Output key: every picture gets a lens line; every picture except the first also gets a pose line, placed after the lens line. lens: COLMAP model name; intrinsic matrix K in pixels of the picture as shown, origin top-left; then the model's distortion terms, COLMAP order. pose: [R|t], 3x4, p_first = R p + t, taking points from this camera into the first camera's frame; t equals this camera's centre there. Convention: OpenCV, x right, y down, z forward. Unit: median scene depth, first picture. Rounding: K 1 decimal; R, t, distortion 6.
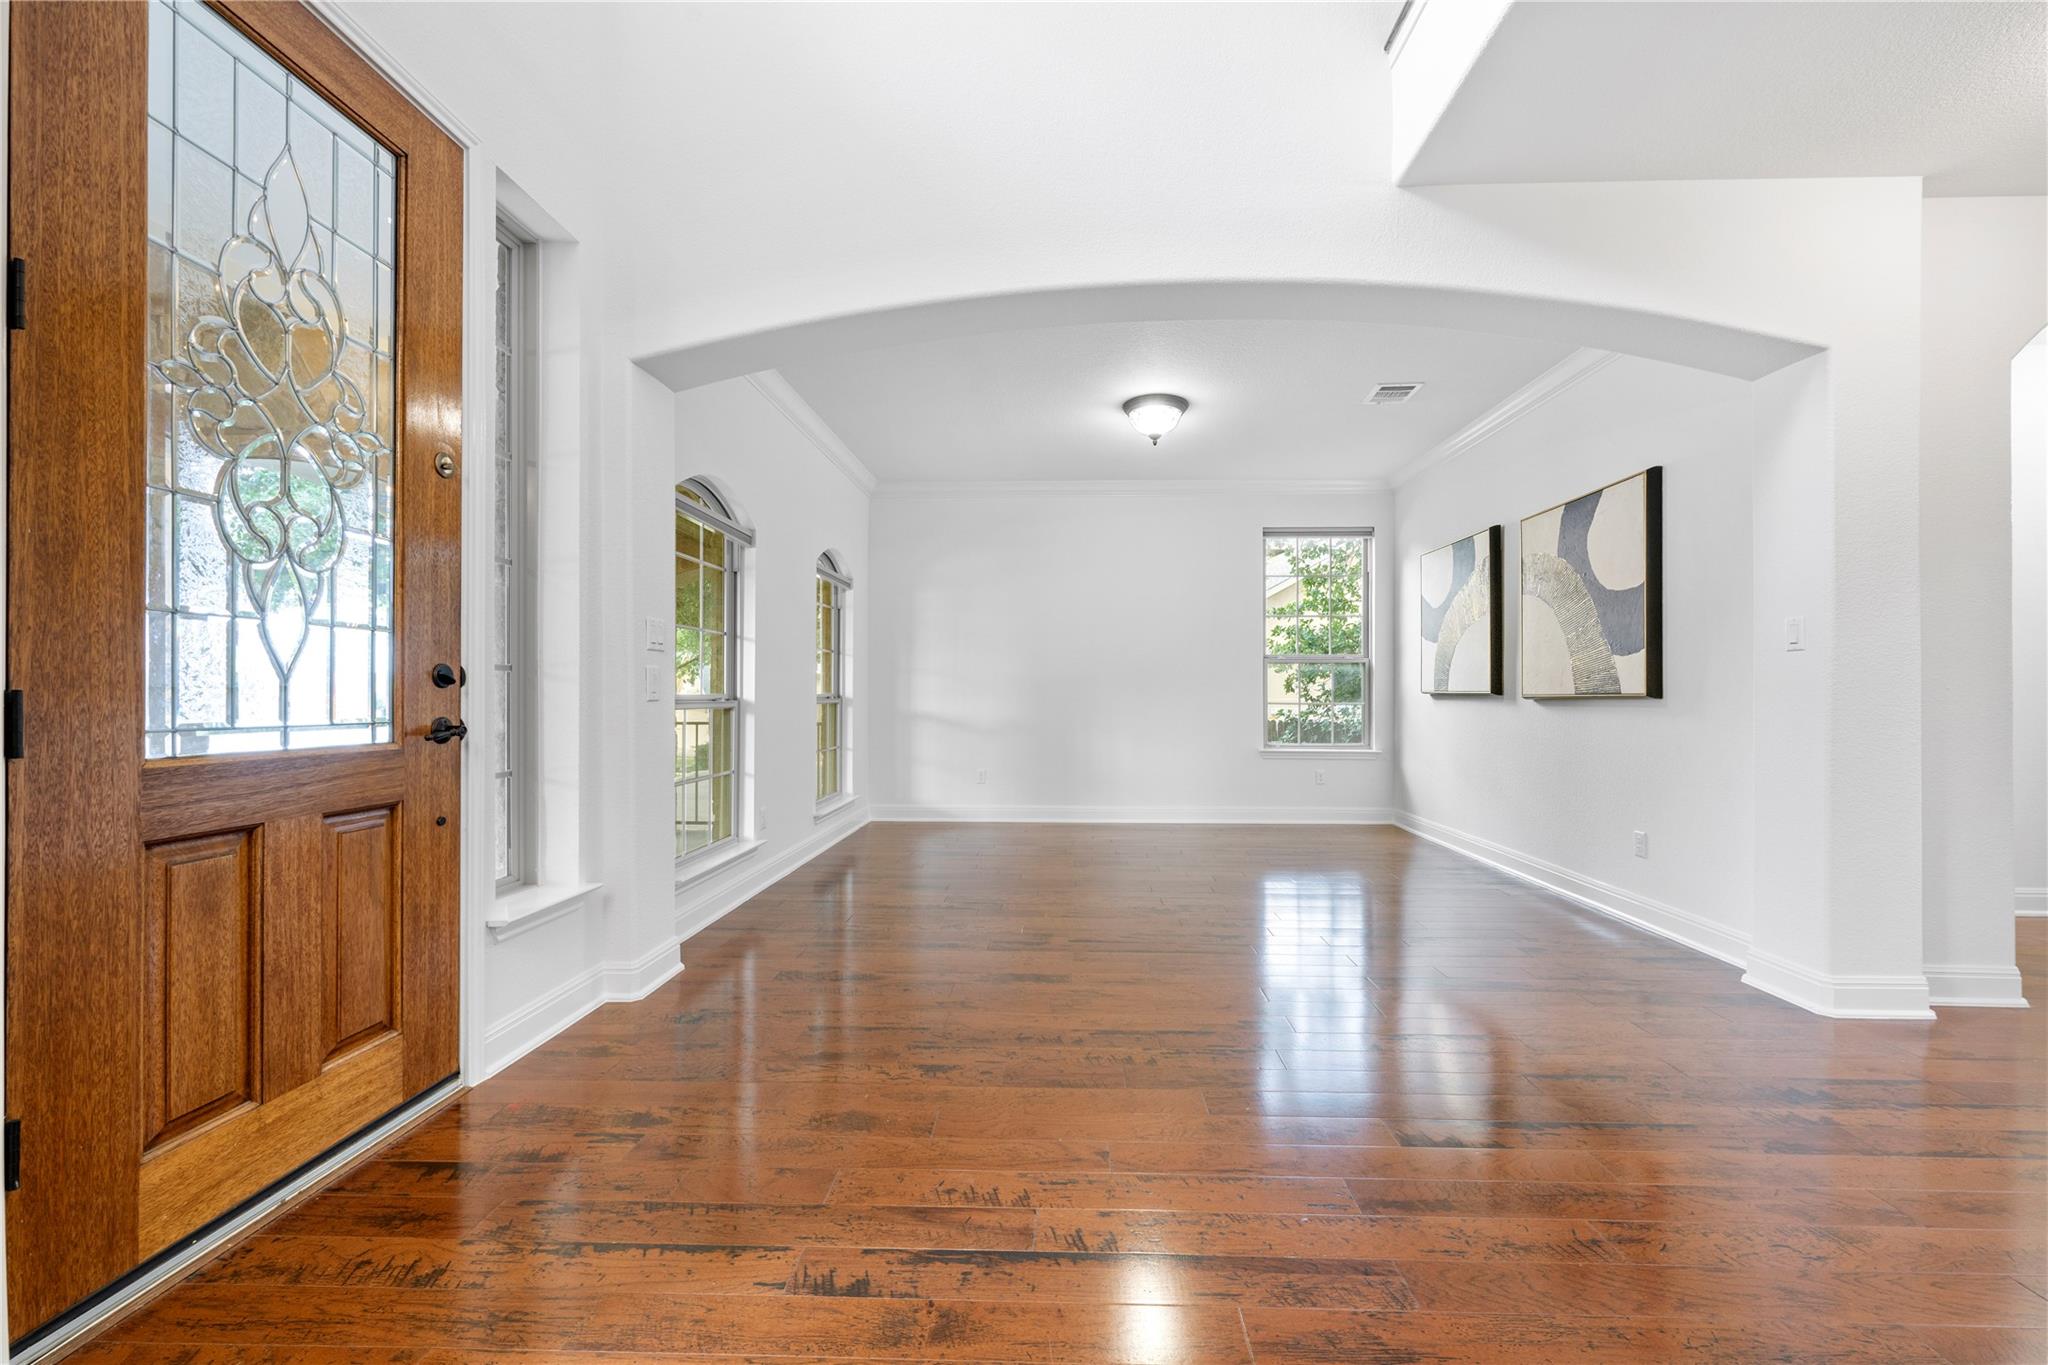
lens RADIAL K [[814.8, 0, 1025.7], [0, 814.8, 702.0], [0, 0, 1]] dist [0.001368, -0.000005]
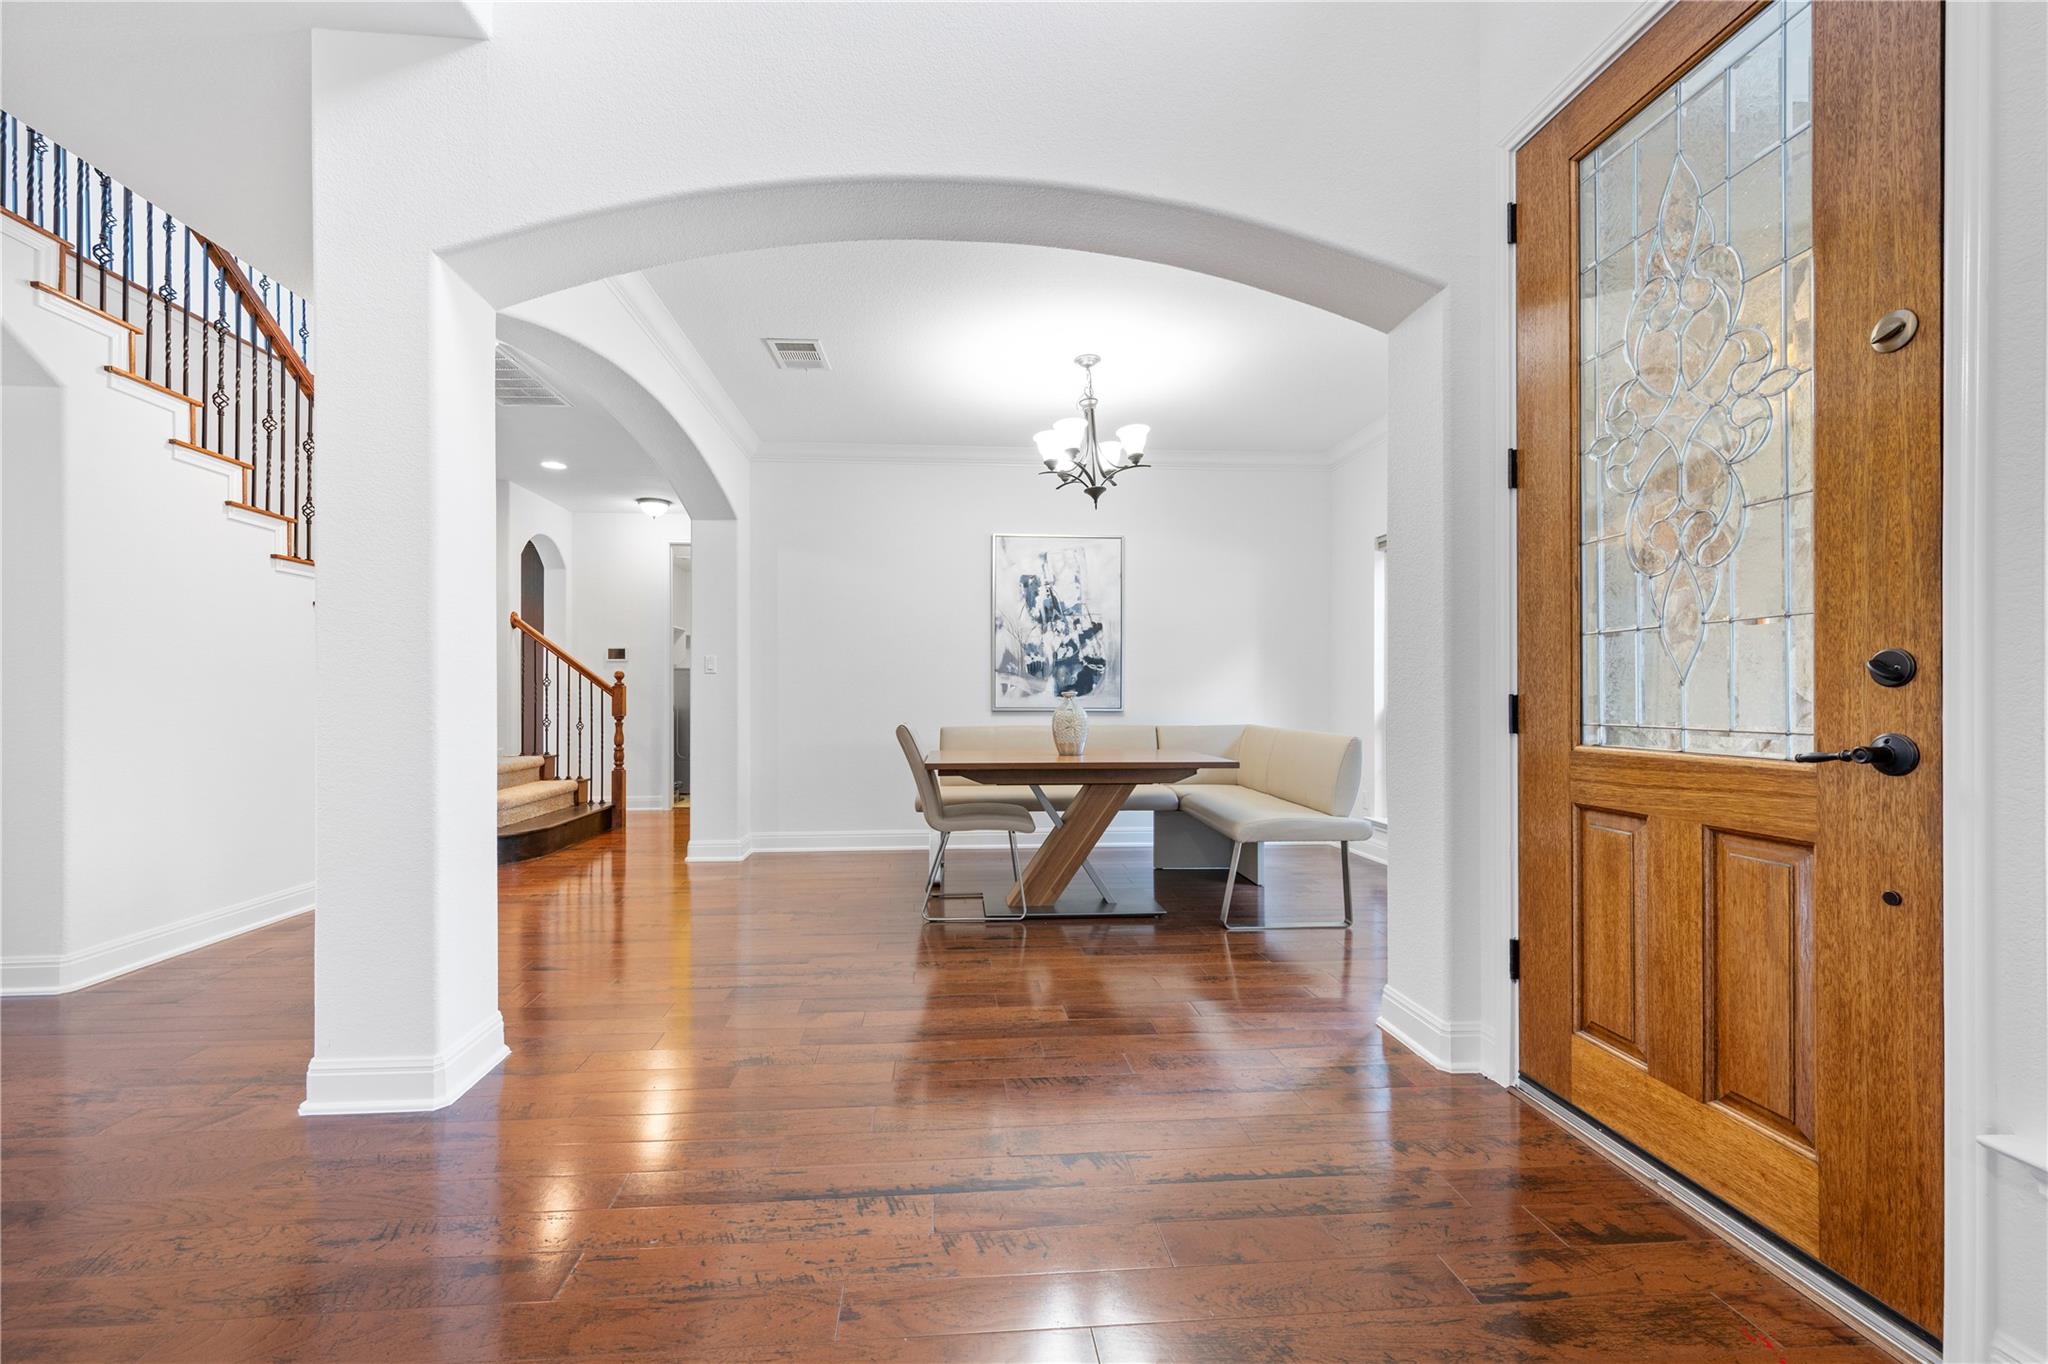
lens RADIAL K [[814.8, 0, 1025.7], [0, 814.8, 701.5], [0, 0, 1]] dist [0.001368, -0.000005]
pose [[-0.987076, 0.001247, -0.160246, 0.056583], [-0.001092, 0.999894, 0.014511, -0.017902], [0.160247, 0.014498, -0.986970, 1.854793]]
